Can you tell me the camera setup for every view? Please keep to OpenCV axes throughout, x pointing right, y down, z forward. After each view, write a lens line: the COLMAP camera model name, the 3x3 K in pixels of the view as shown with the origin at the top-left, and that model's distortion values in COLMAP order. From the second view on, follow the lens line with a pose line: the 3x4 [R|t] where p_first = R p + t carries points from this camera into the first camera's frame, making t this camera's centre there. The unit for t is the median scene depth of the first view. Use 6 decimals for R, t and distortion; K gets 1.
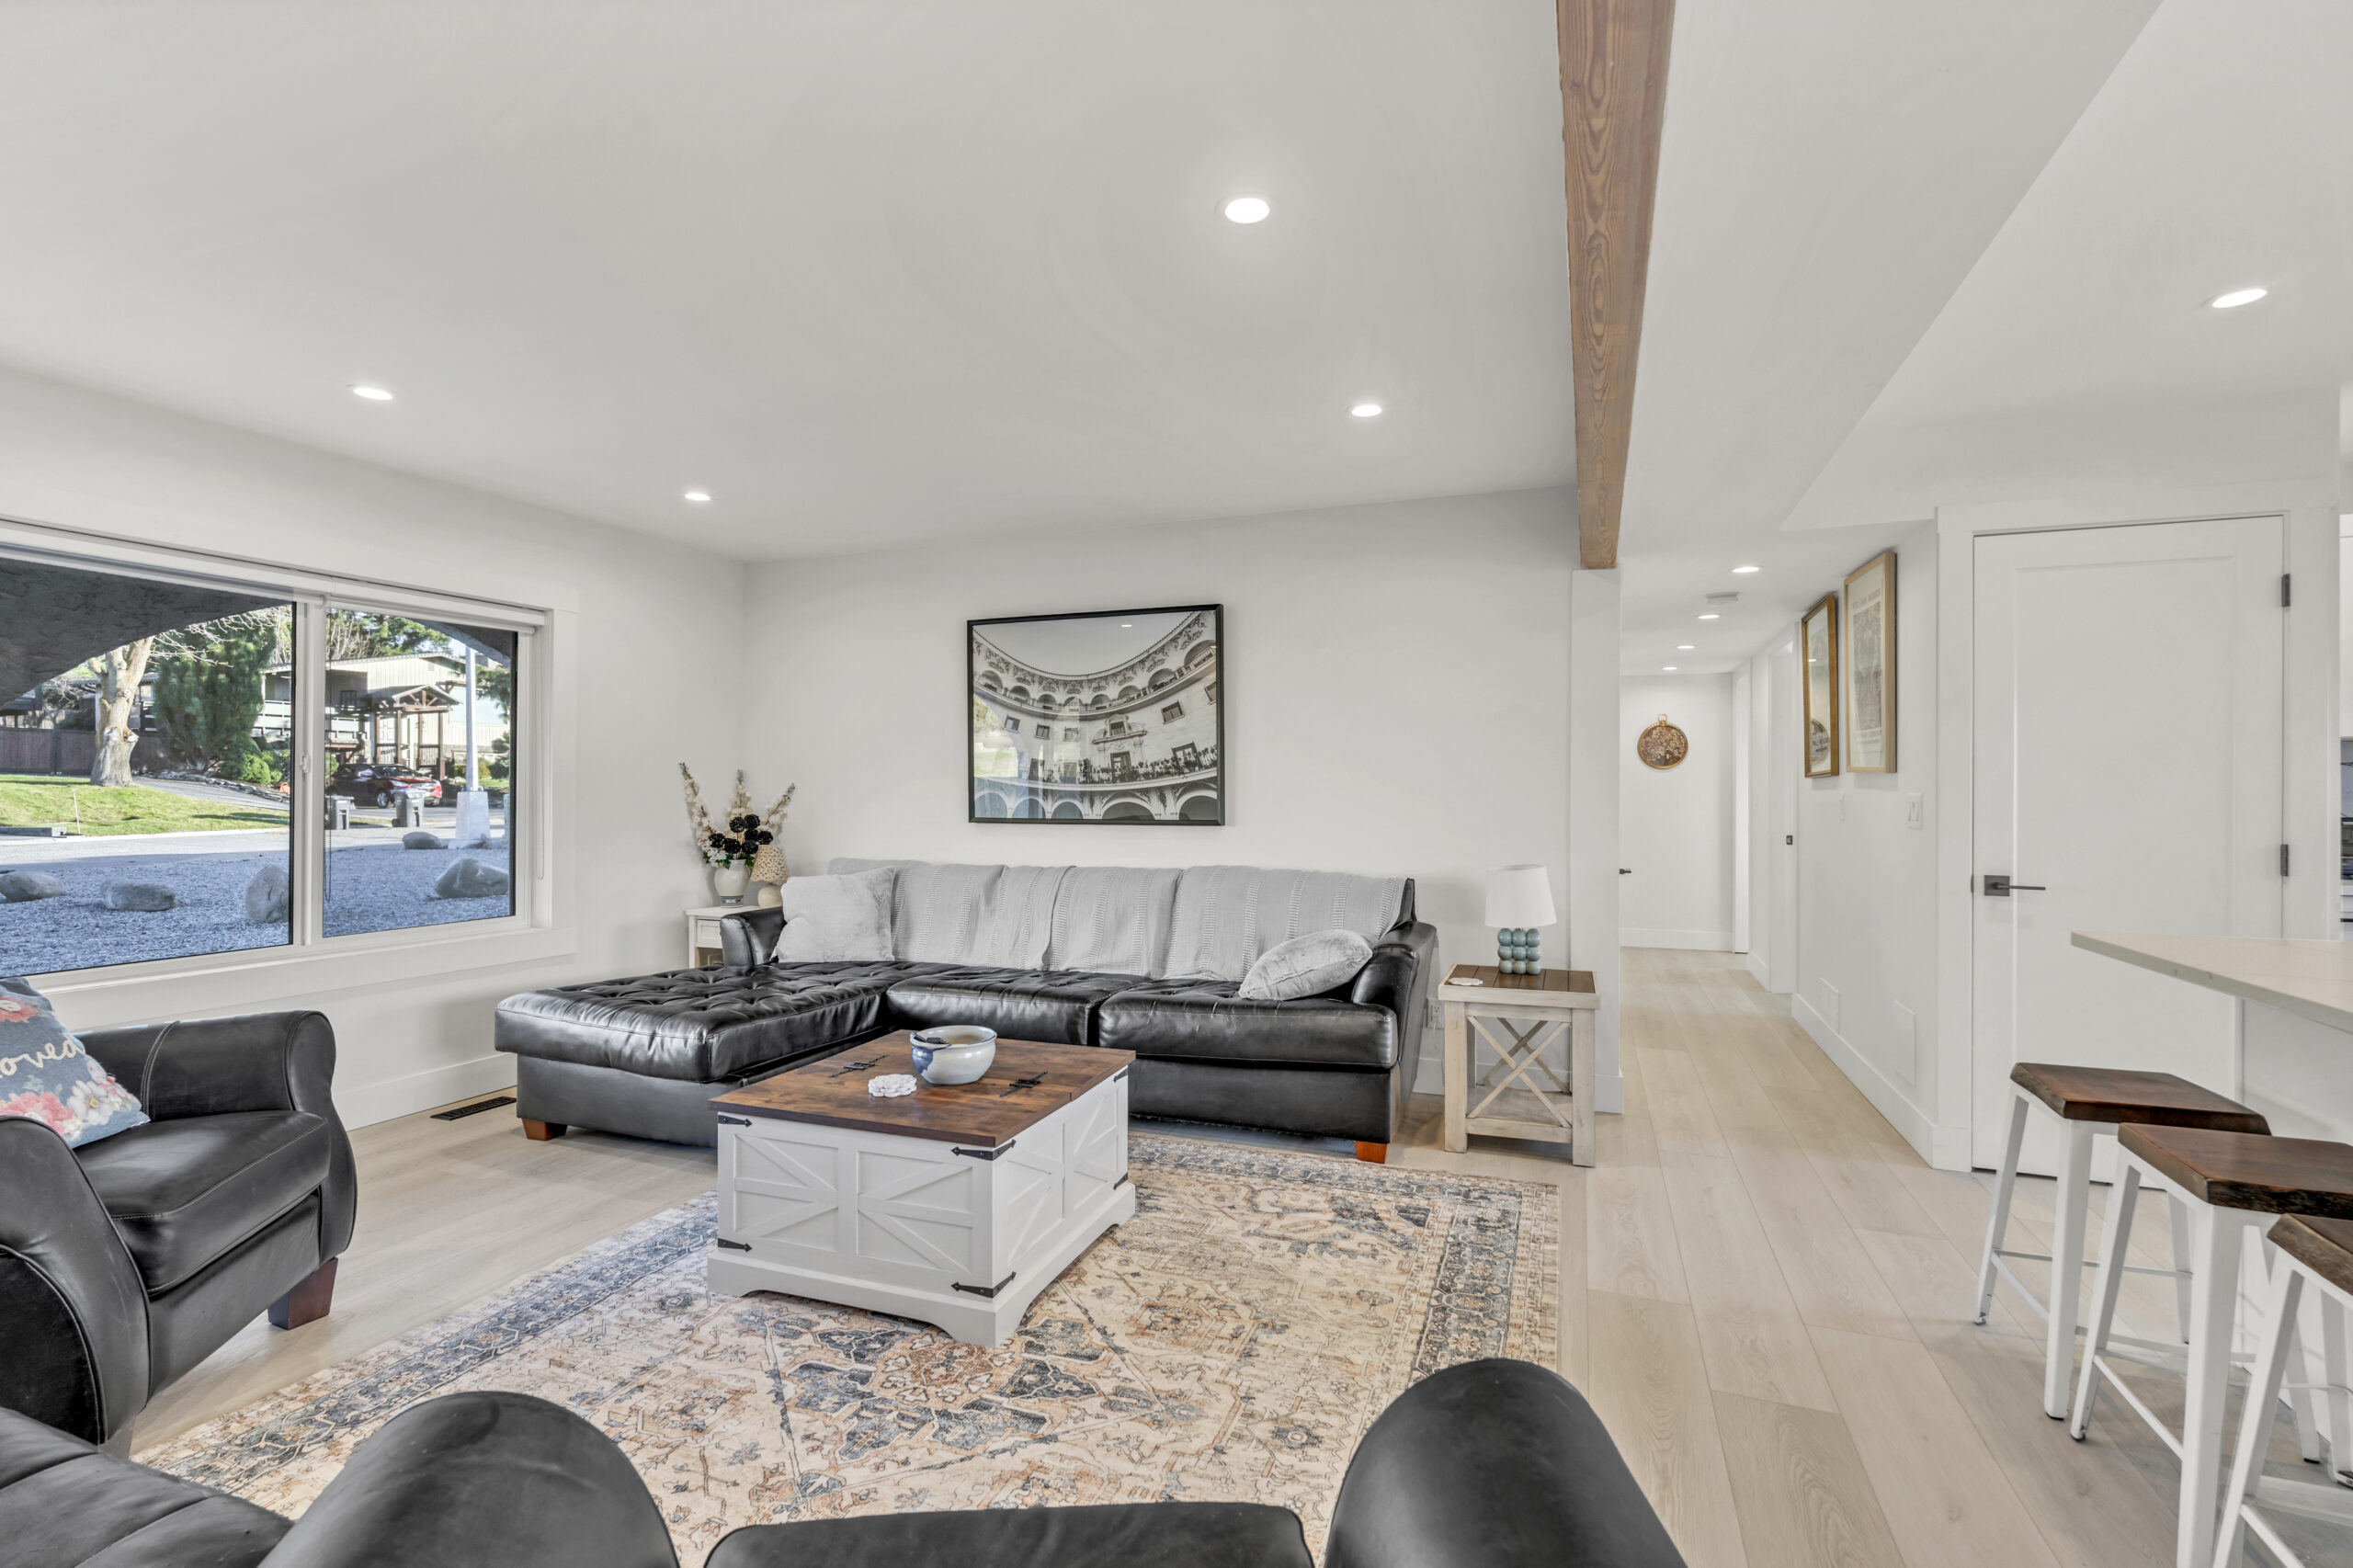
lens RADIAL K [[1048.8, 0, 1174.9], [0, 1048.8, 791.8], [0, 0, 1]] dist [-0.004070, 0.000480]
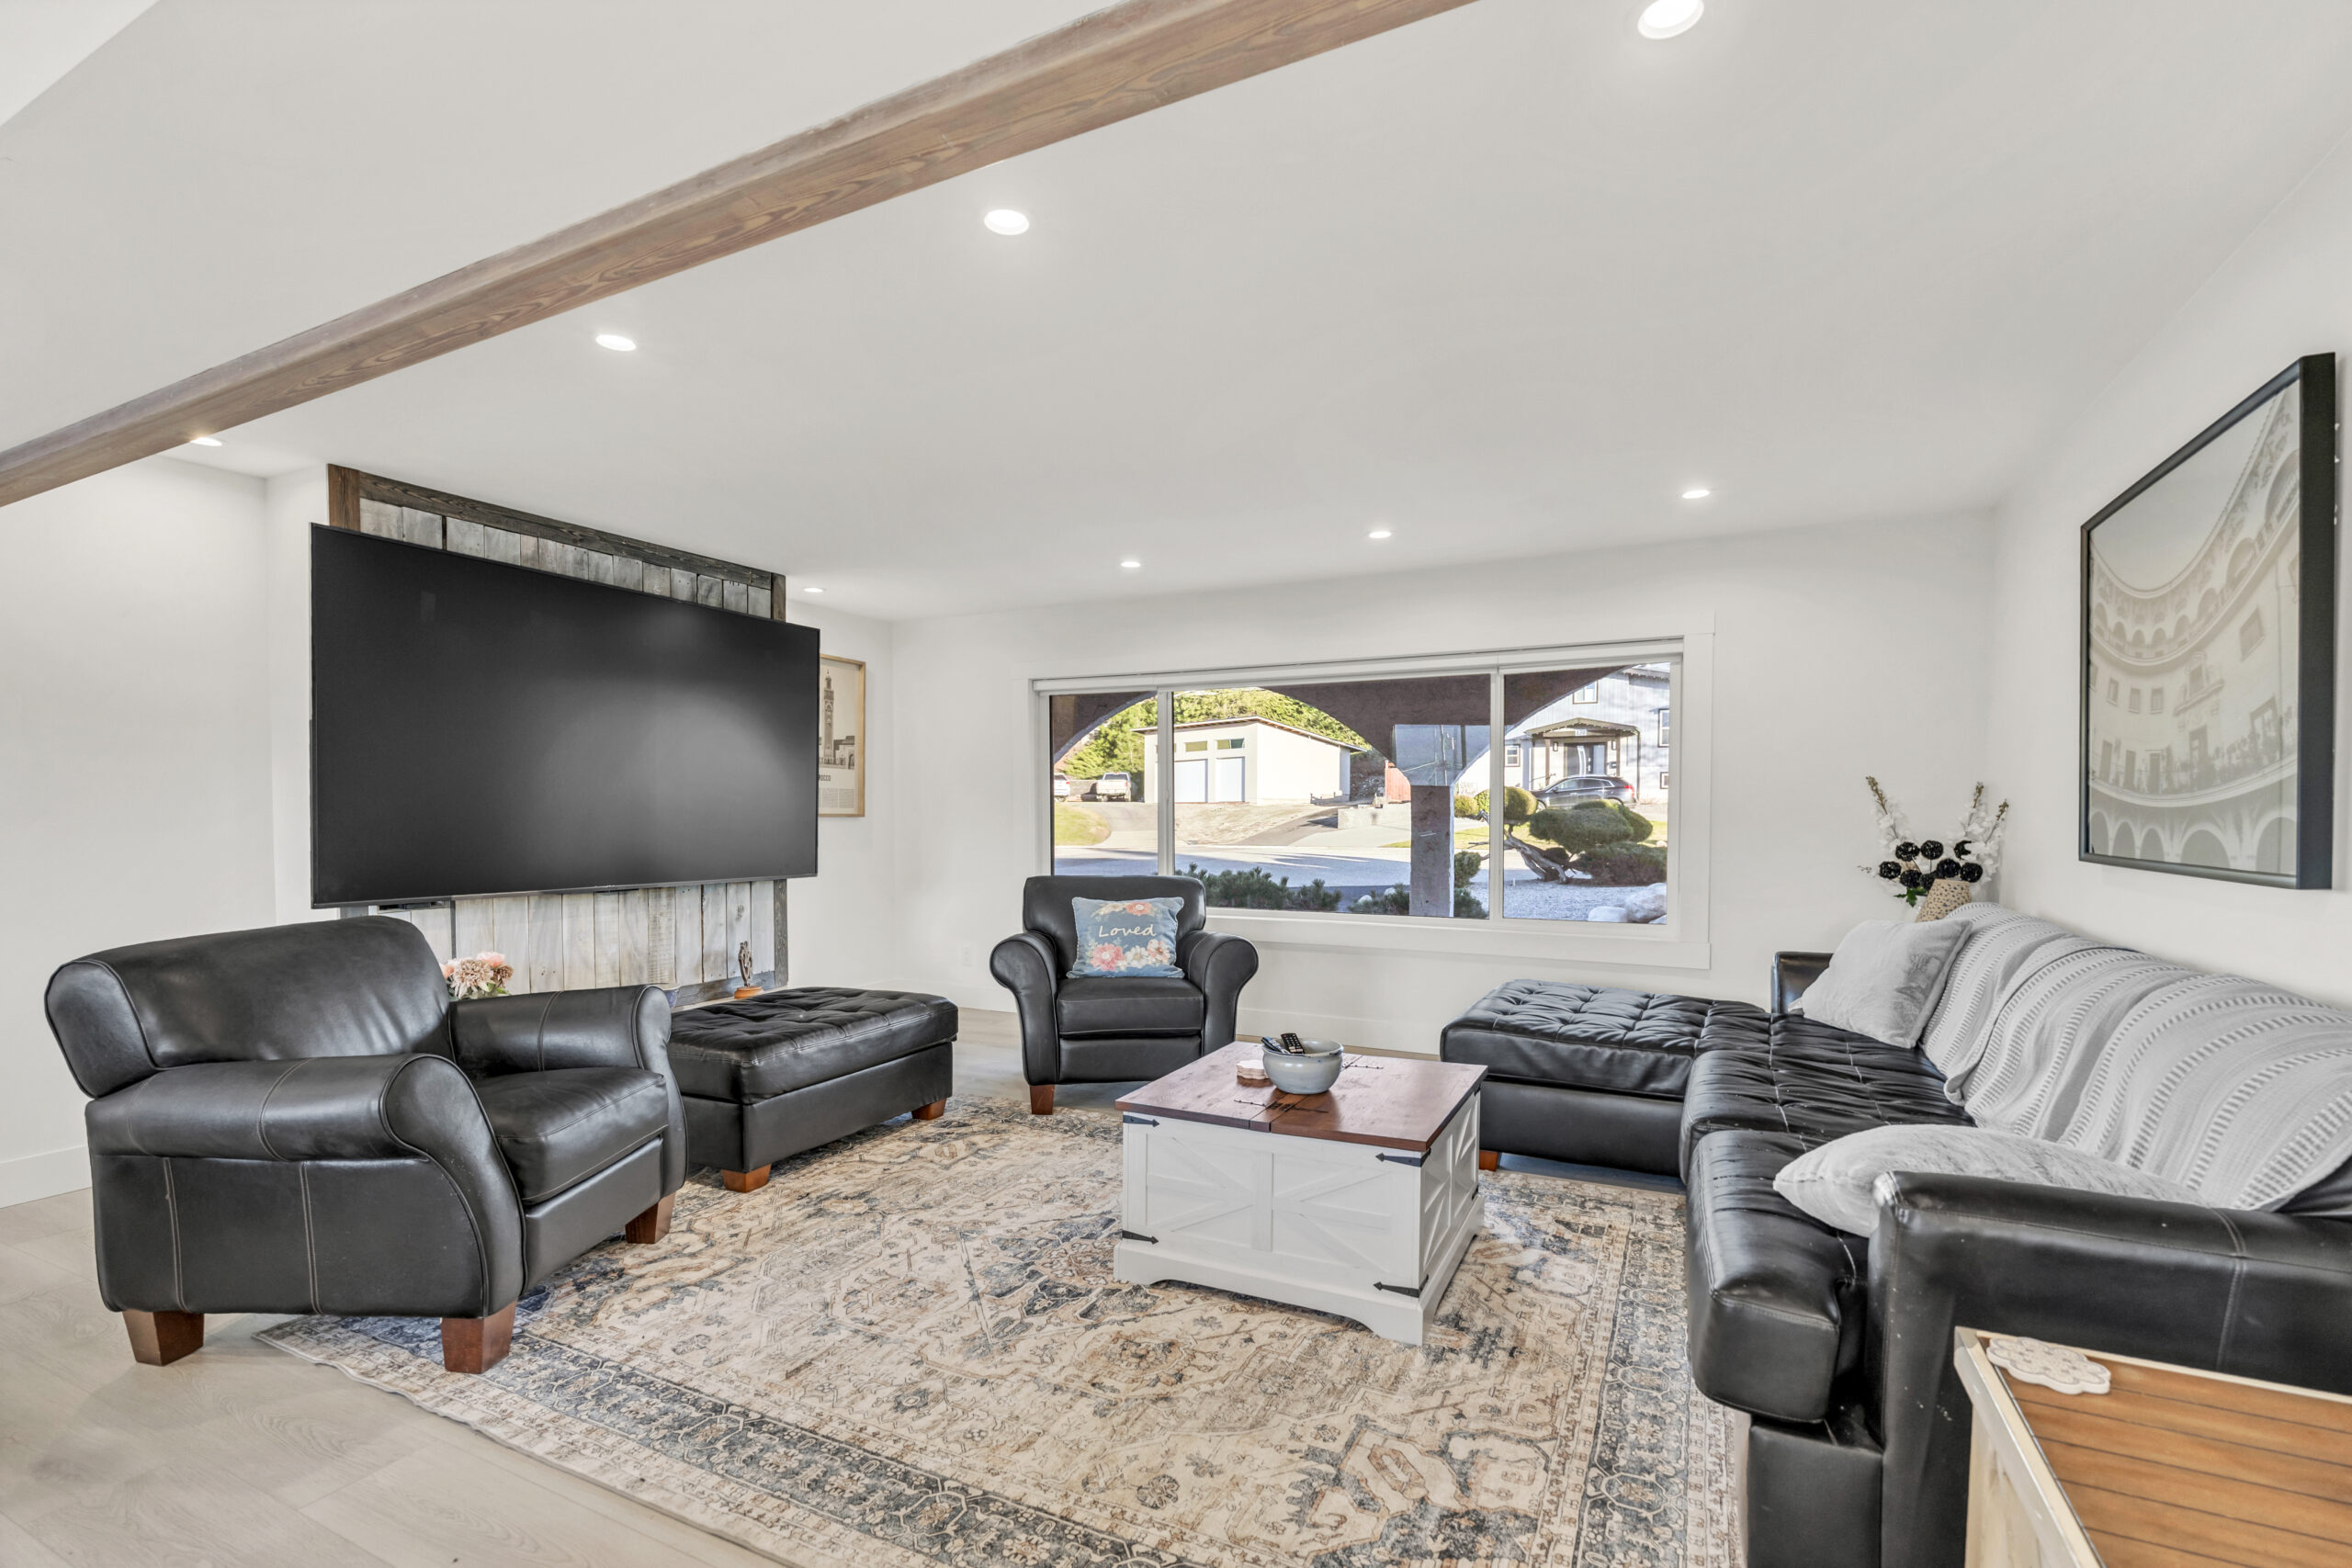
lens RADIAL K [[1072.3, 0, 1183.5], [0, 1072.3, 841.3], [0, 0, 1]] dist [-0.005484, -0.000043]
pose [[-0.094699, 0.028198, -0.995107, 0.603977], [-0.001398, 0.999594, 0.028459, 0.001485], [0.995505, 0.004086, -0.094621, 0.708282]]
